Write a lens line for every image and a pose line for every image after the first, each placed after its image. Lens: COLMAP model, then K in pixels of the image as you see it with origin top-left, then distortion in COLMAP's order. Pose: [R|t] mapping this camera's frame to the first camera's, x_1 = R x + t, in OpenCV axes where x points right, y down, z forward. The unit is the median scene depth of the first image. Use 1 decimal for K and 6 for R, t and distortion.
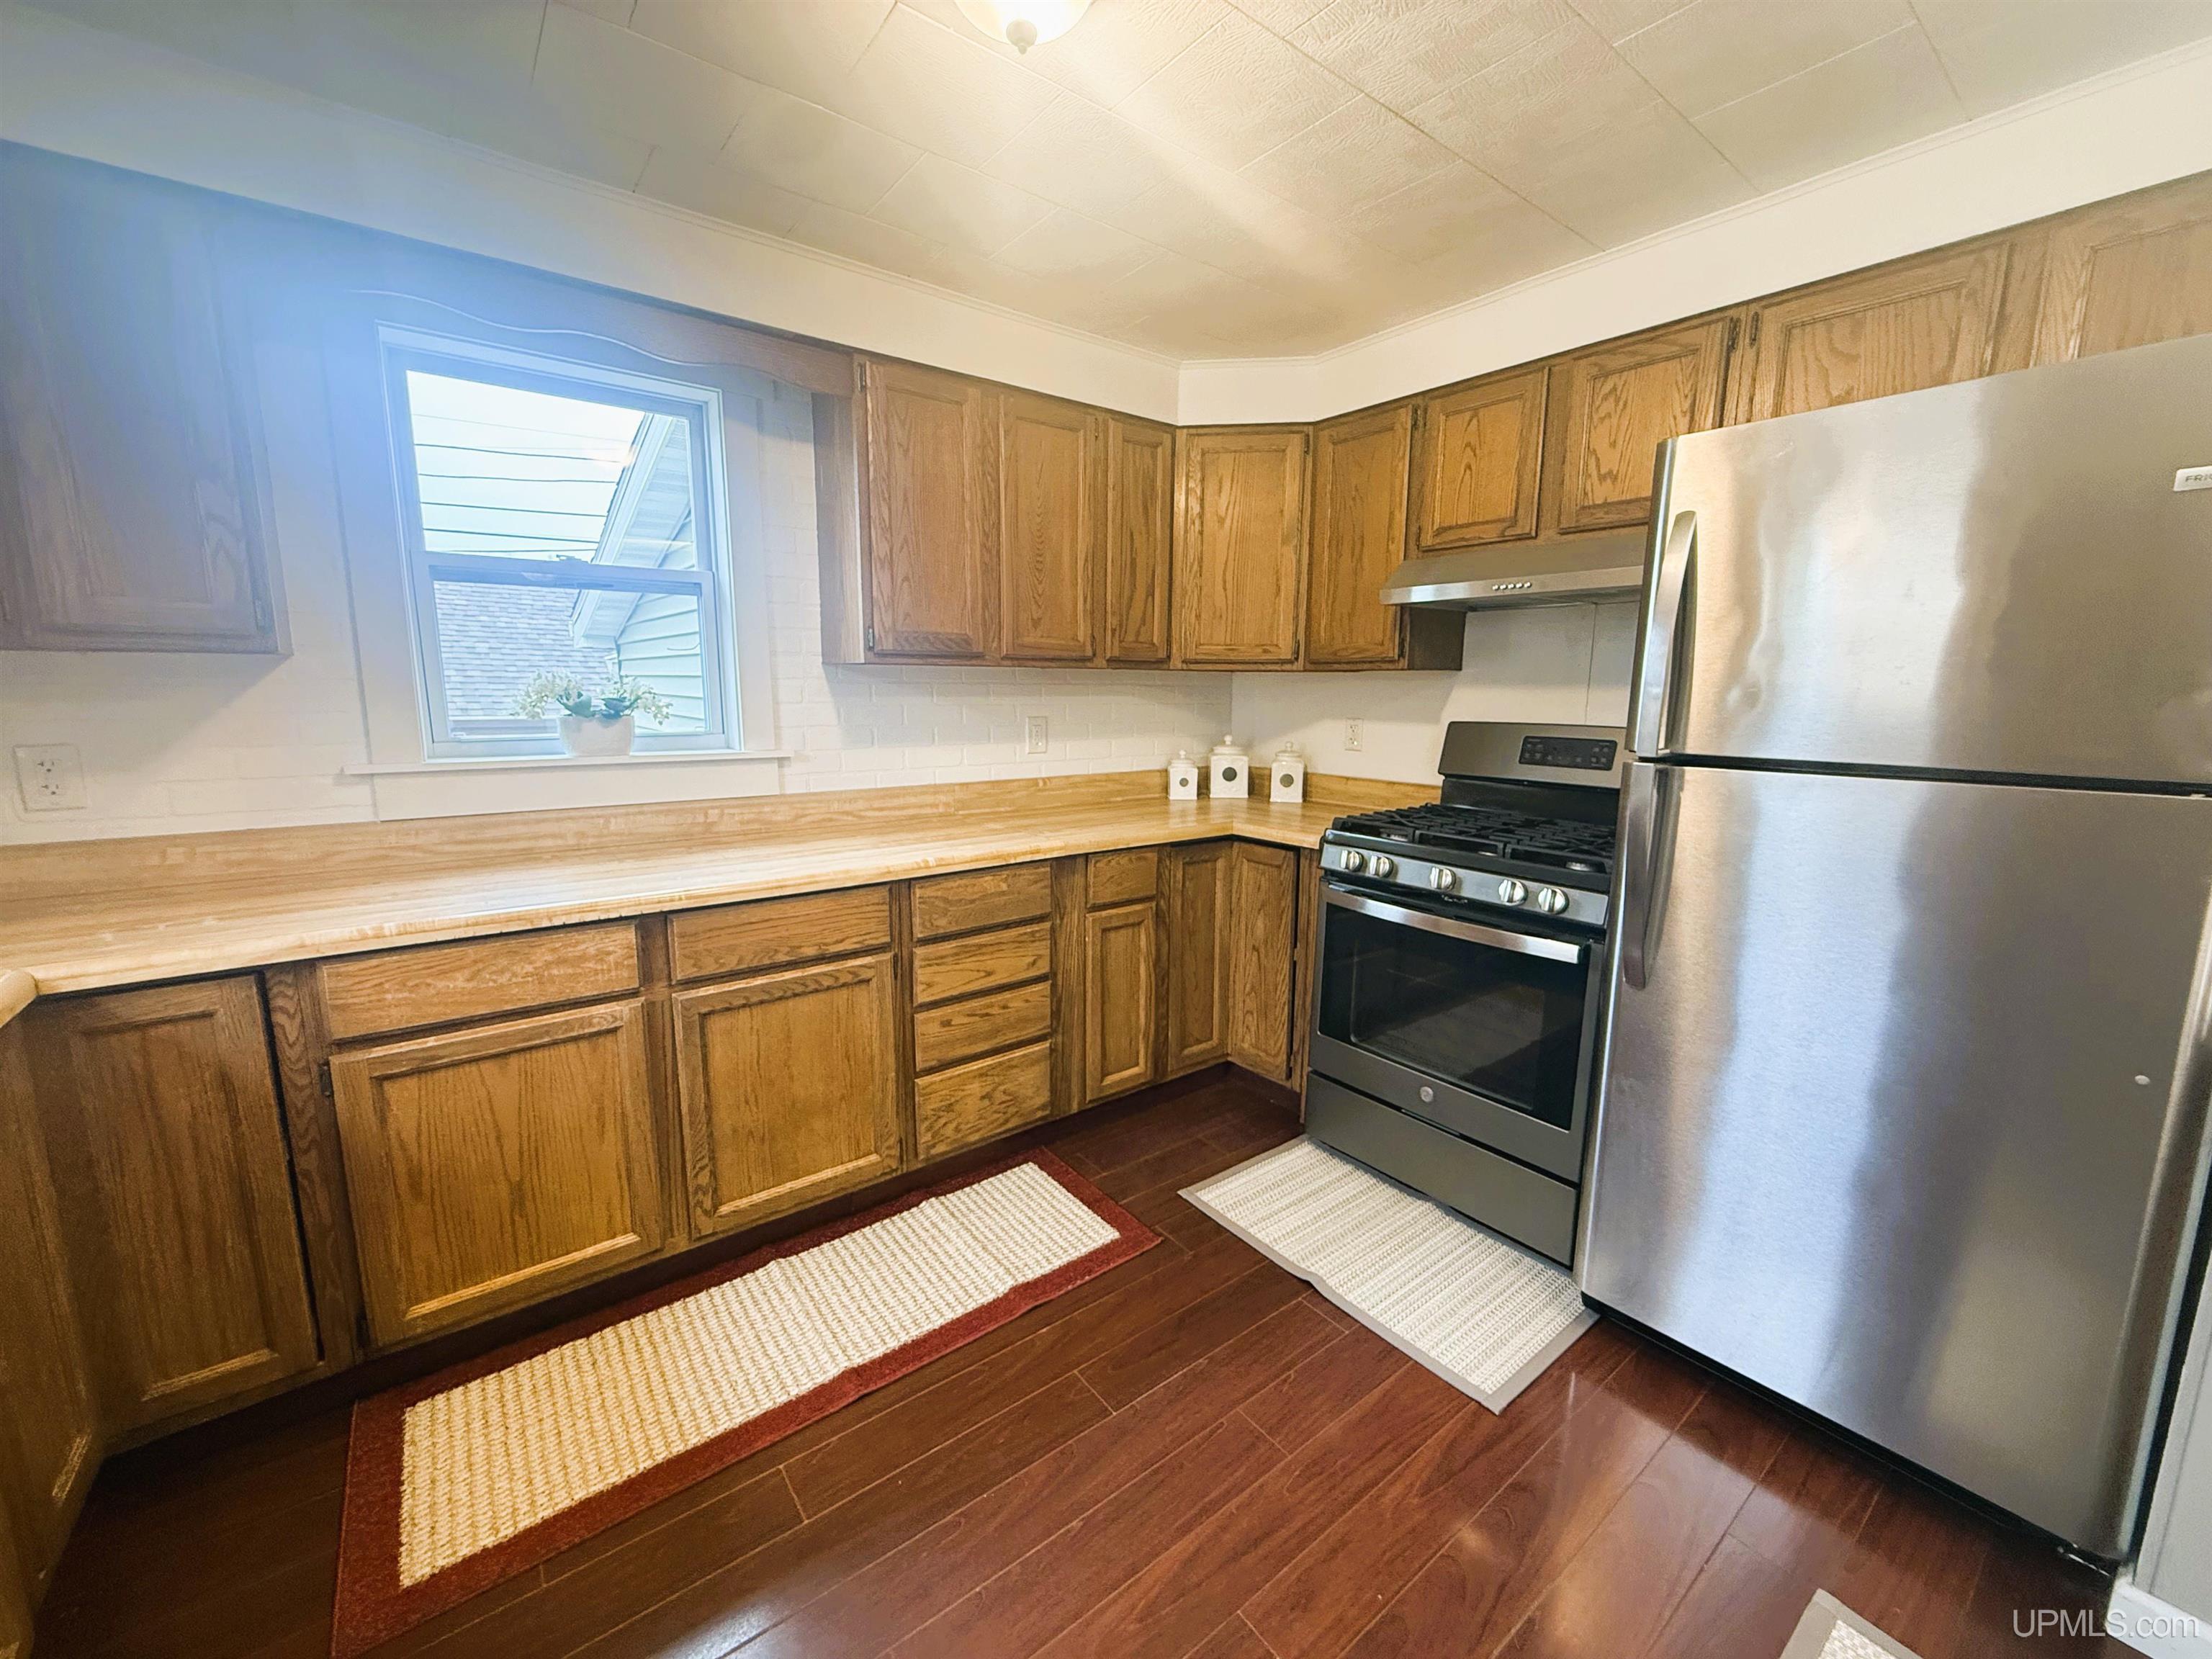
lens RADIAL K [[877.5, 0, 1100.2], [0, 877.5, 828.6], [0, 0, 1]] dist [-0.001852, -0.000341]
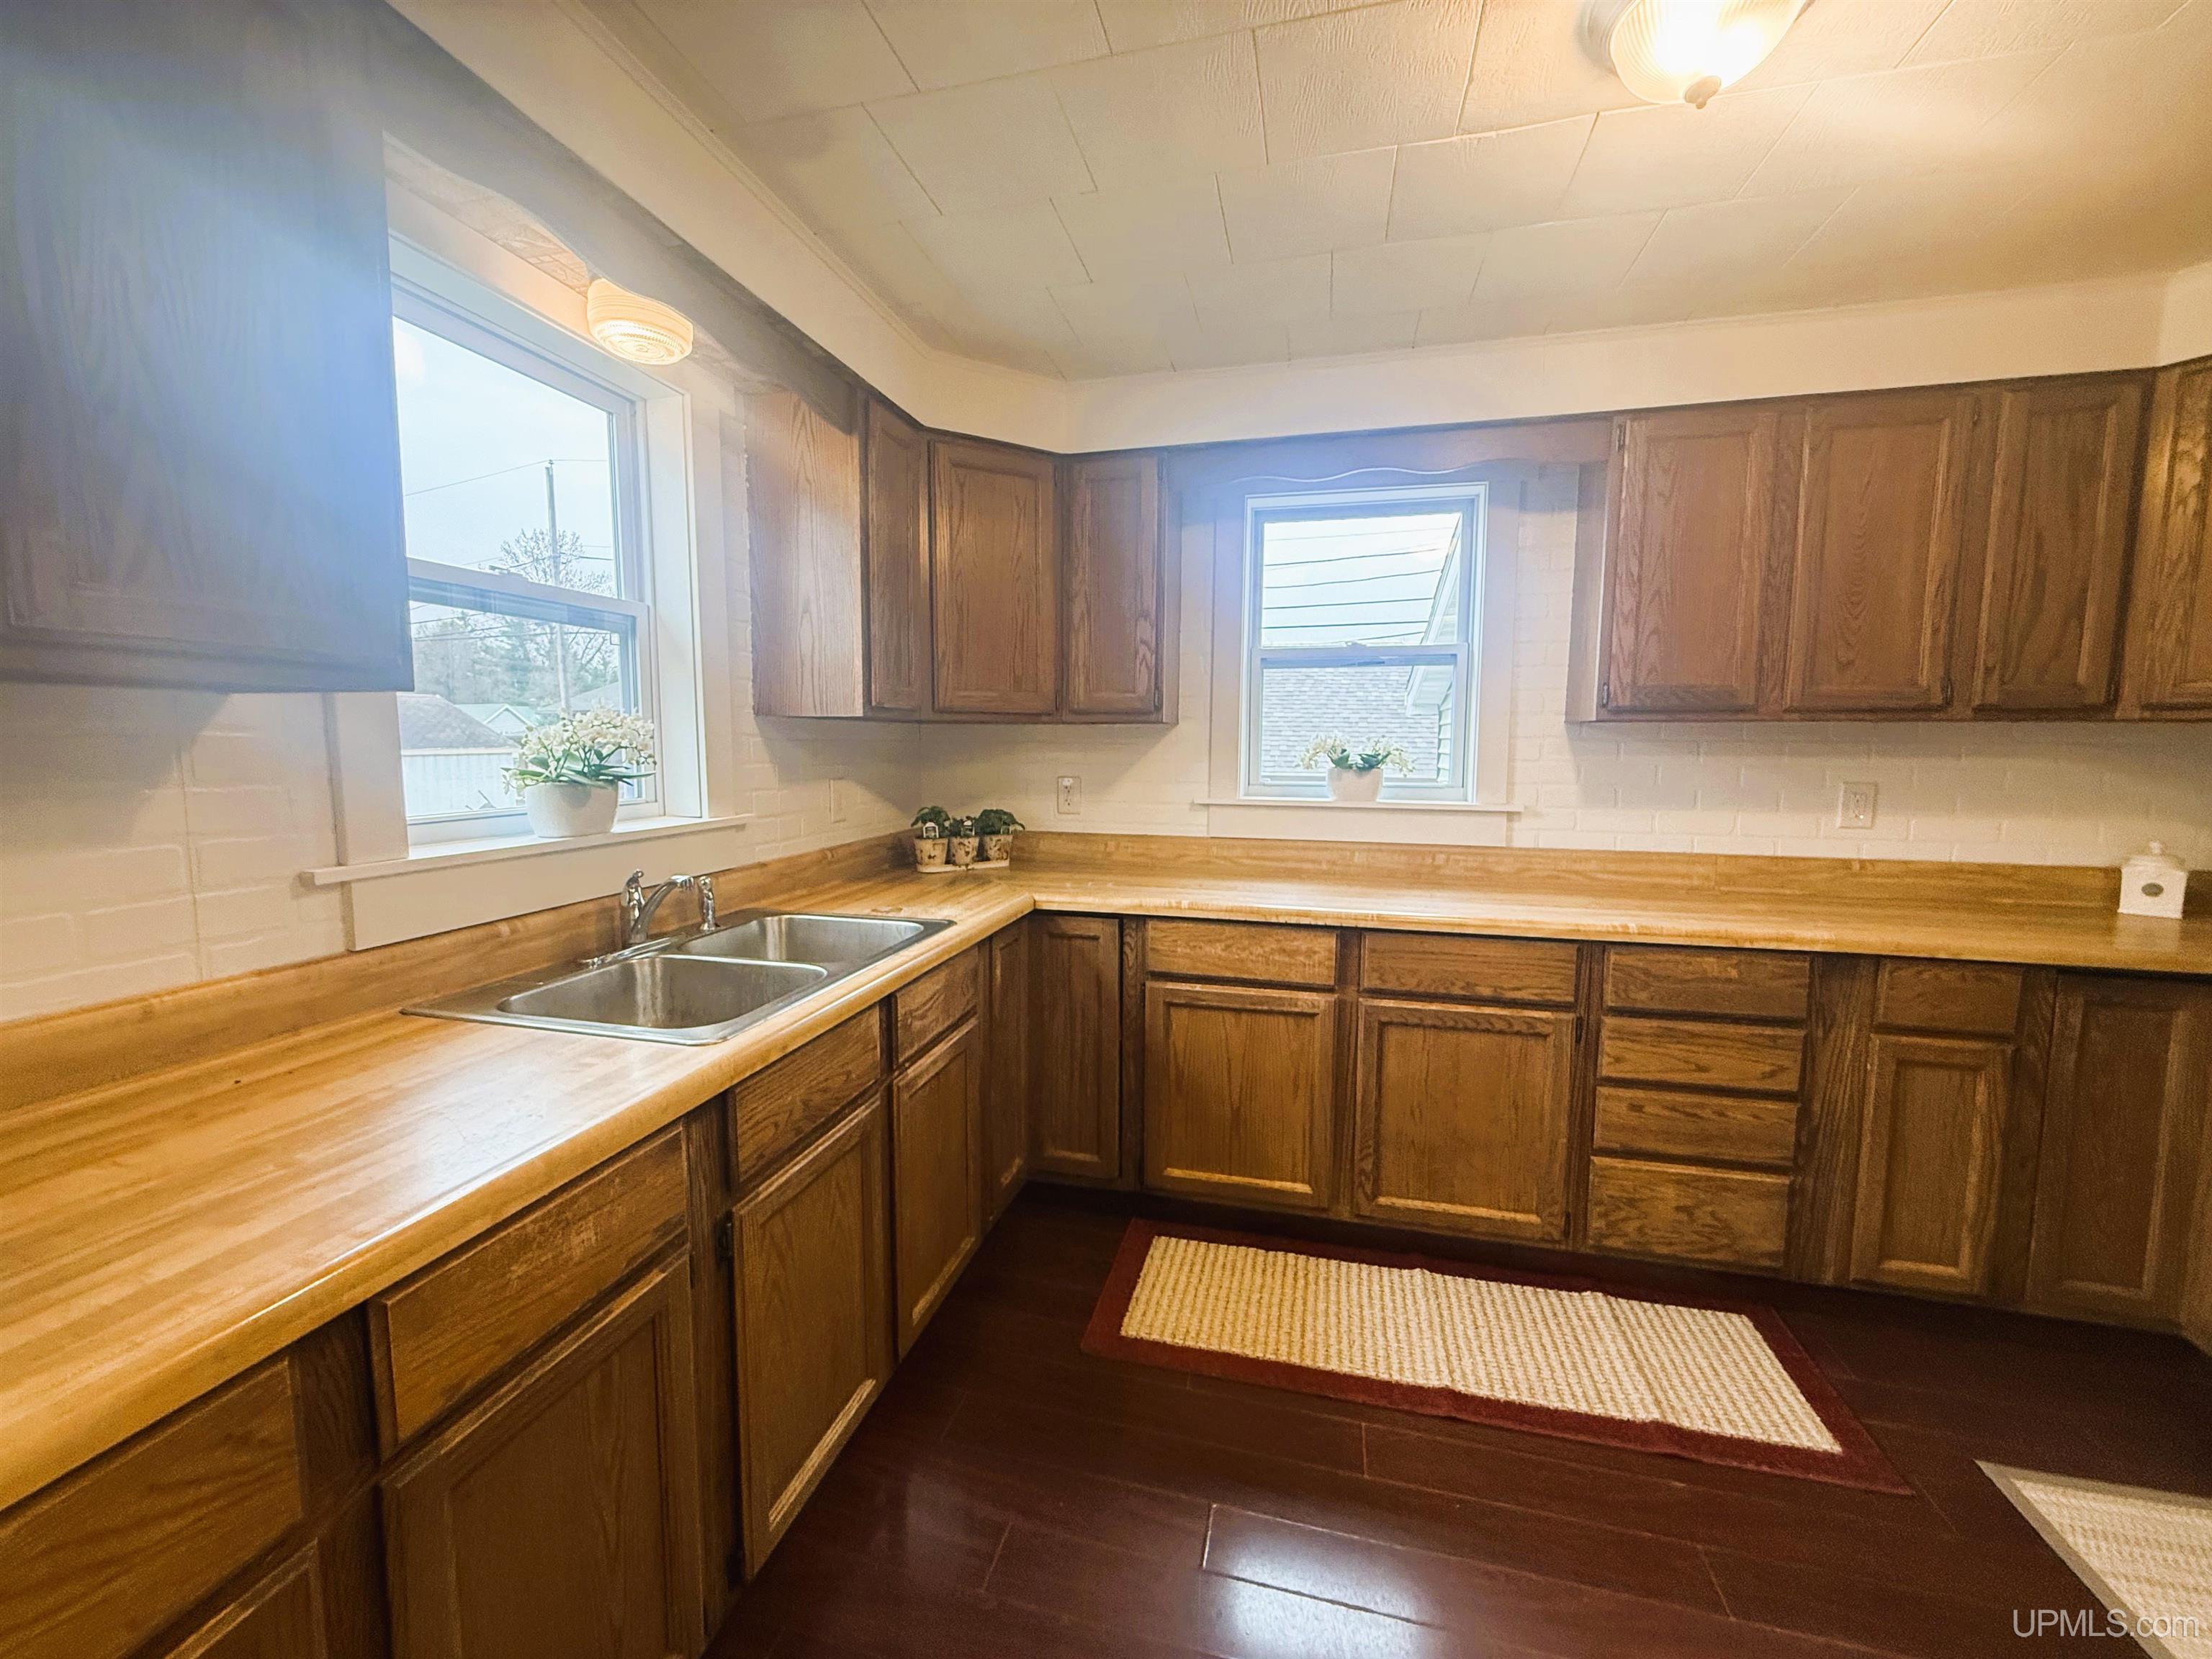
lens RADIAL K [[877.5, 0, 1100.6], [0, 877.5, 828.5], [0, 0, 1]] dist [-0.001852, -0.000341]
pose [[0.616674, 0.071133, -0.783998, 0.183842], [-0.128173, 0.991693, -0.010840, 0.014972], [0.776714, 0.107172, 0.620669, -0.034696]]
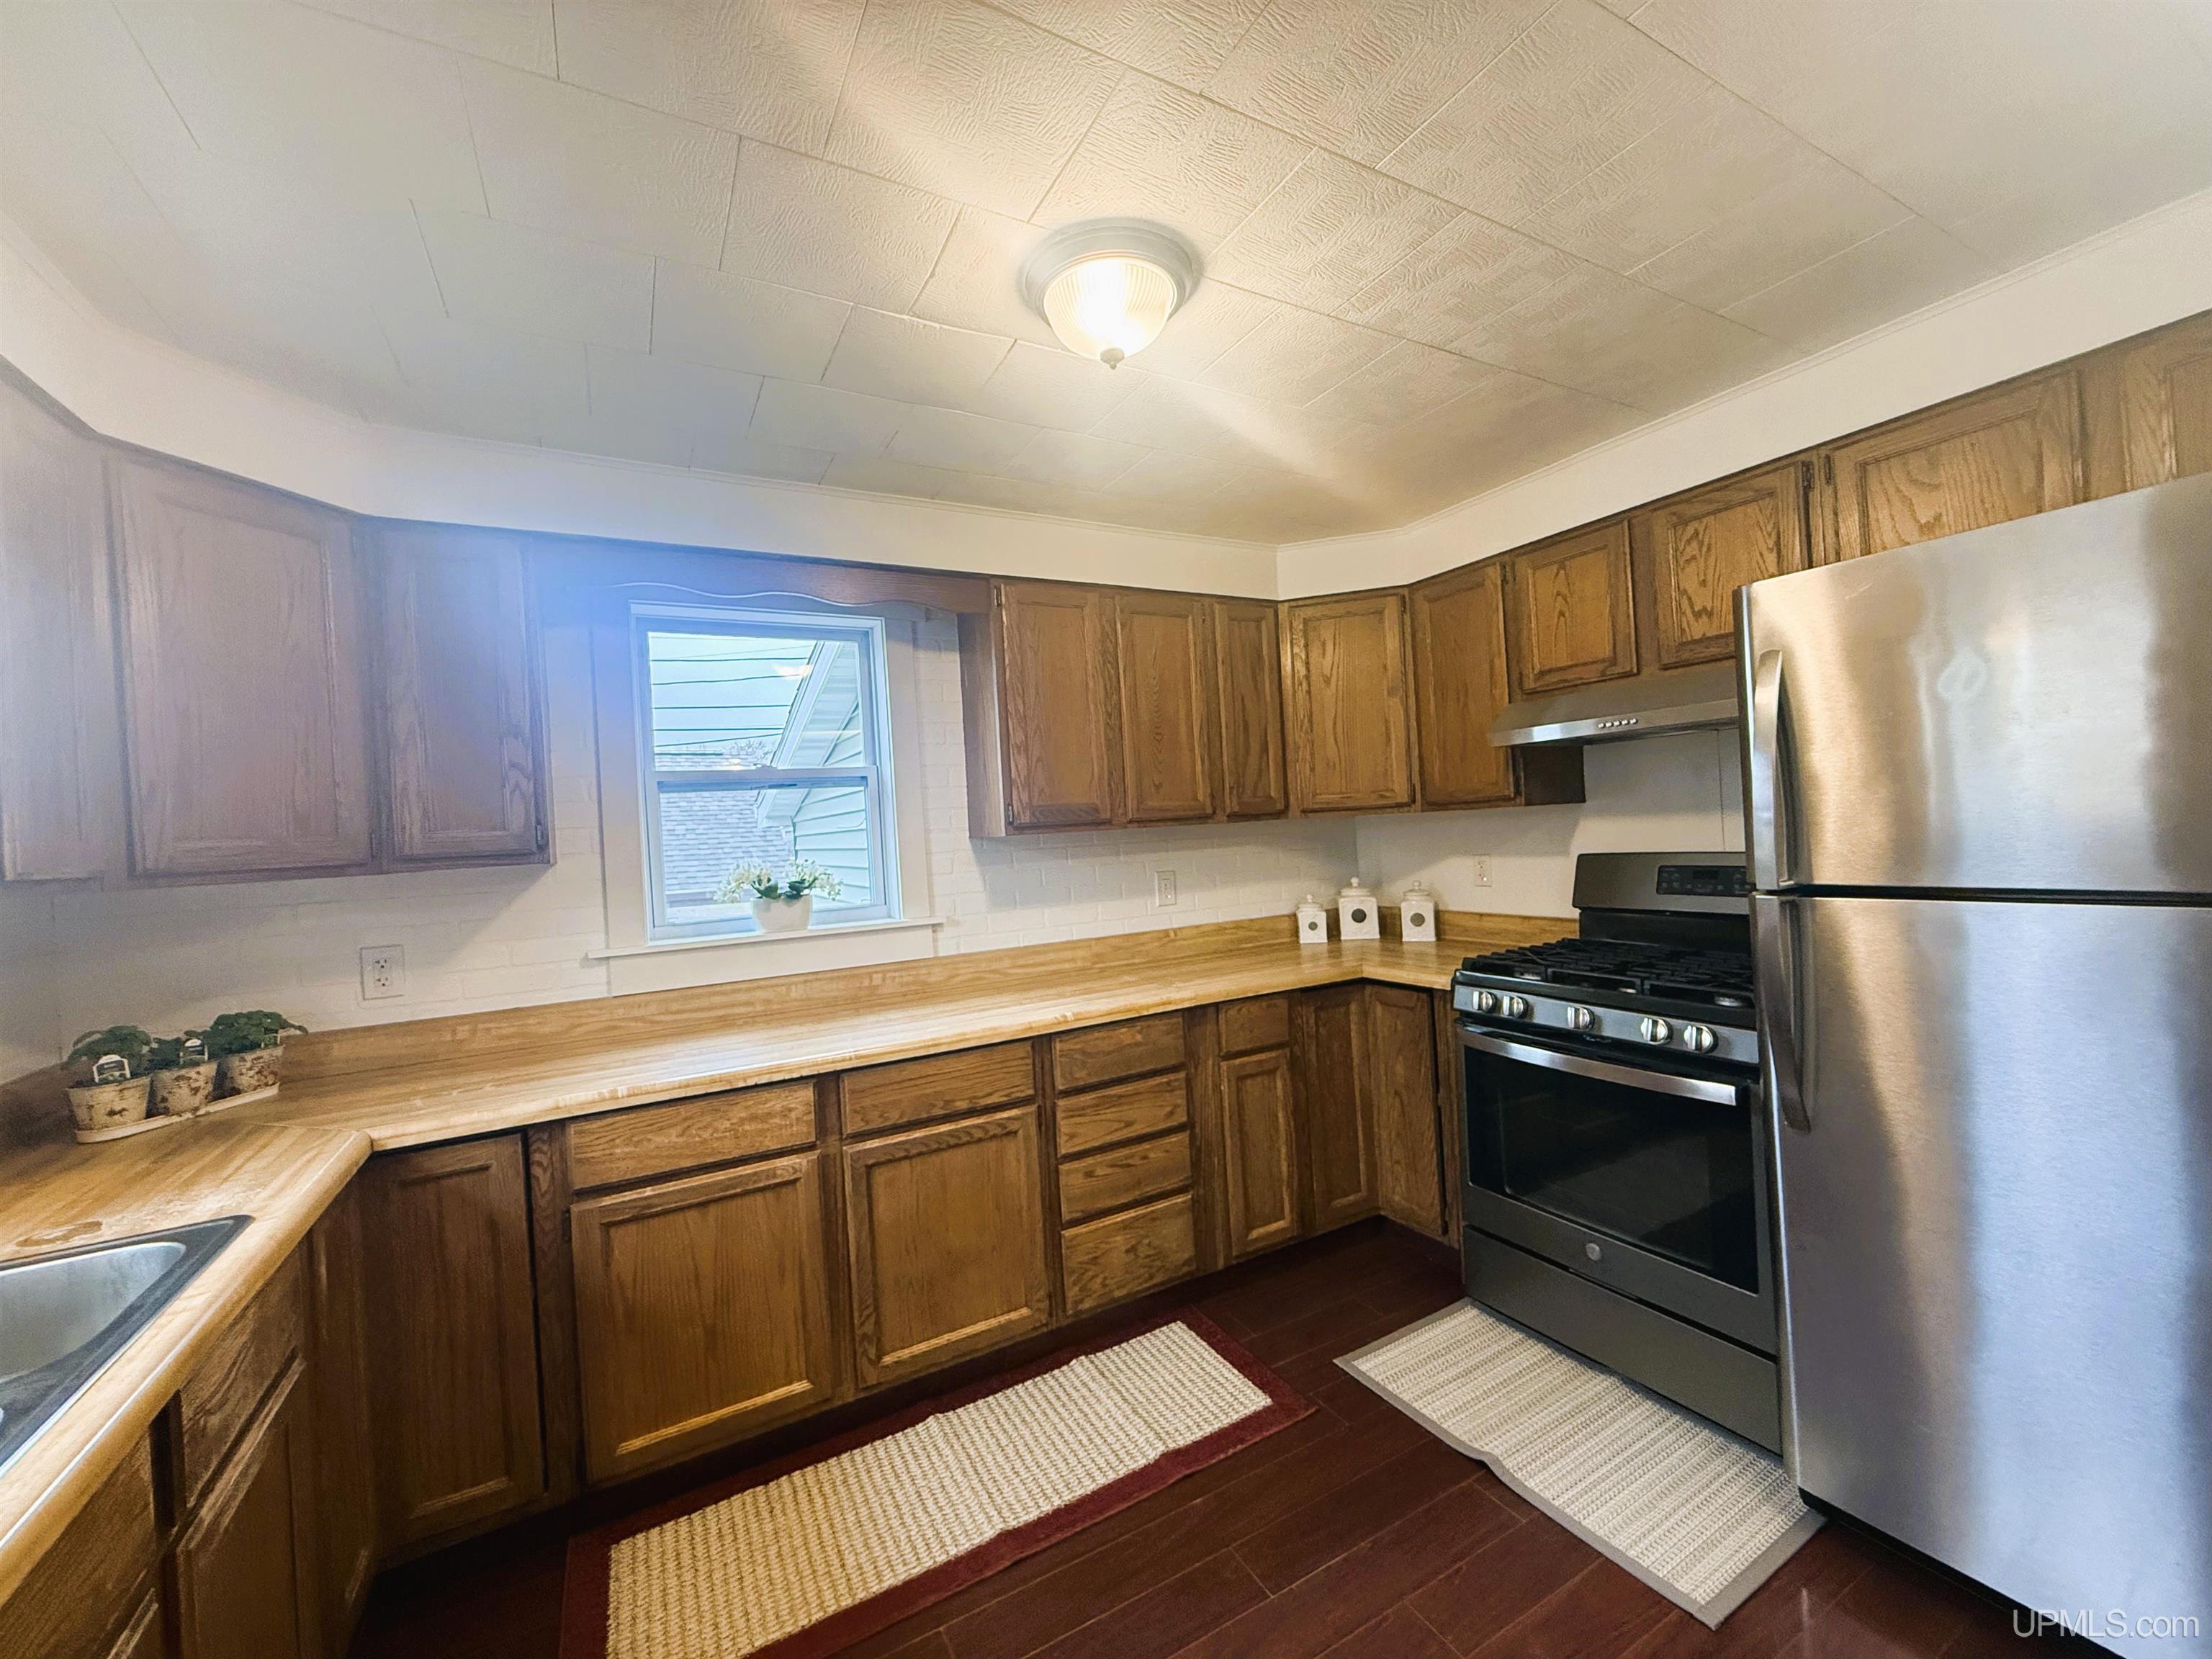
lens RADIAL K [[877.5, 0, 1100.5], [0, 877.5, 829.1], [0, 0, 1]] dist [-0.001852, -0.000341]
pose [[0.985838, -0.064511, -0.154793, 0.026165], [0.039180, 0.986105, -0.161435, -0.013694], [0.163057, 0.153084, 0.974668, -0.076842]]
